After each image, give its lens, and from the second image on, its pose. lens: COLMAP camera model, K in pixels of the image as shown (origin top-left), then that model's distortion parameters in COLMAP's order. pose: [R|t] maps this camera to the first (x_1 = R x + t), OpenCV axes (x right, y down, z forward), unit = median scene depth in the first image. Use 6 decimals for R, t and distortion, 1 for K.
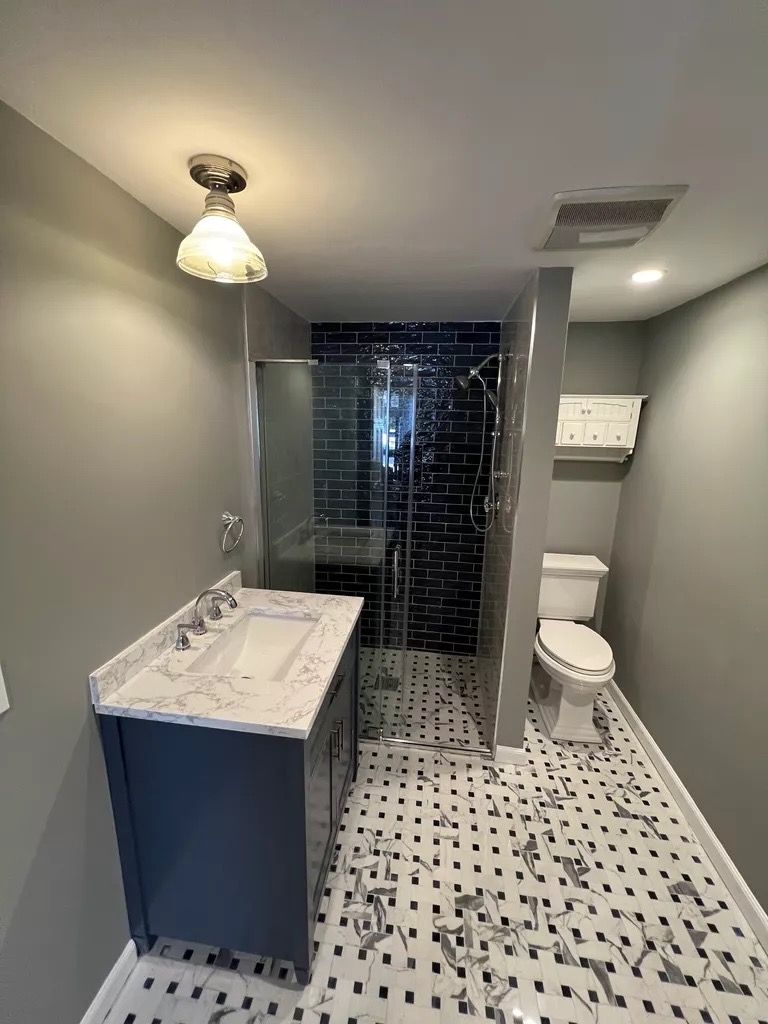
lens RADIAL K [[410.0, 0, 383.8], [0, 410.0, 513.8], [0, 0, 1]] dist [-0.002233, -0.000081]
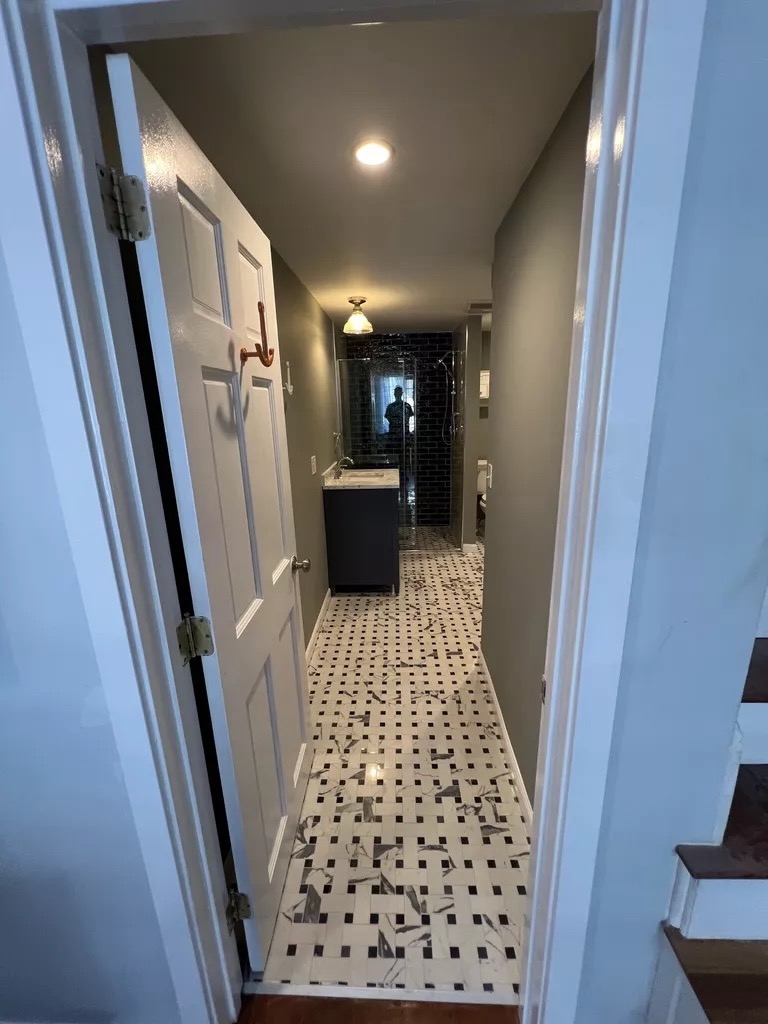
lens RADIAL K [[410.0, 0, 383.2], [0, 410.0, 509.7], [0, 0, 1]] dist [-0.002233, -0.000081]
pose [[0.993717, -0.070388, 0.087013, -0.316820], [0.067577, 0.997105, 0.034844, 0.319296], [-0.089214, -0.028745, 0.995598, -1.099354]]
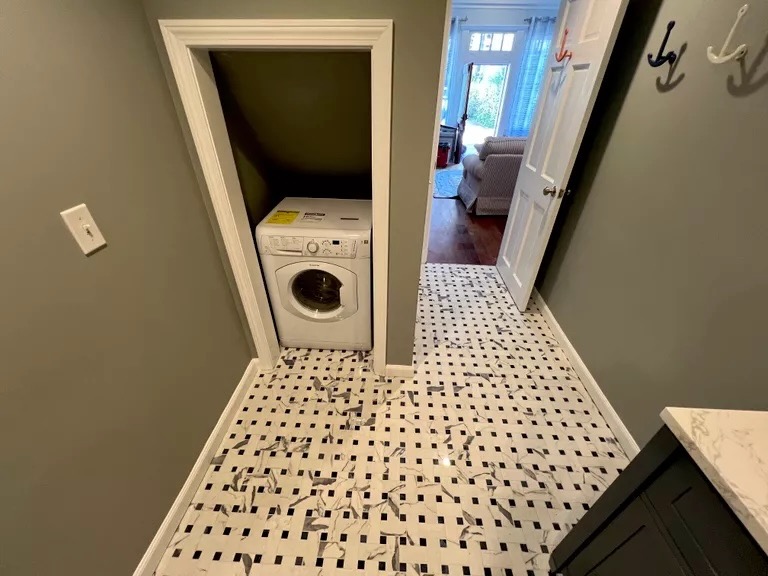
lens RADIAL K [[307.5, 0, 382.6], [0, 307.5, 288.1], [0, 0, 1]] dist [-0.002233, -0.000081]
pose [[-0.996280, 0.021004, -0.083572, 0.254305], [-0.045760, 0.692835, 0.719643, -0.056350], [0.073017, 0.720791, -0.689296, 0.681568]]
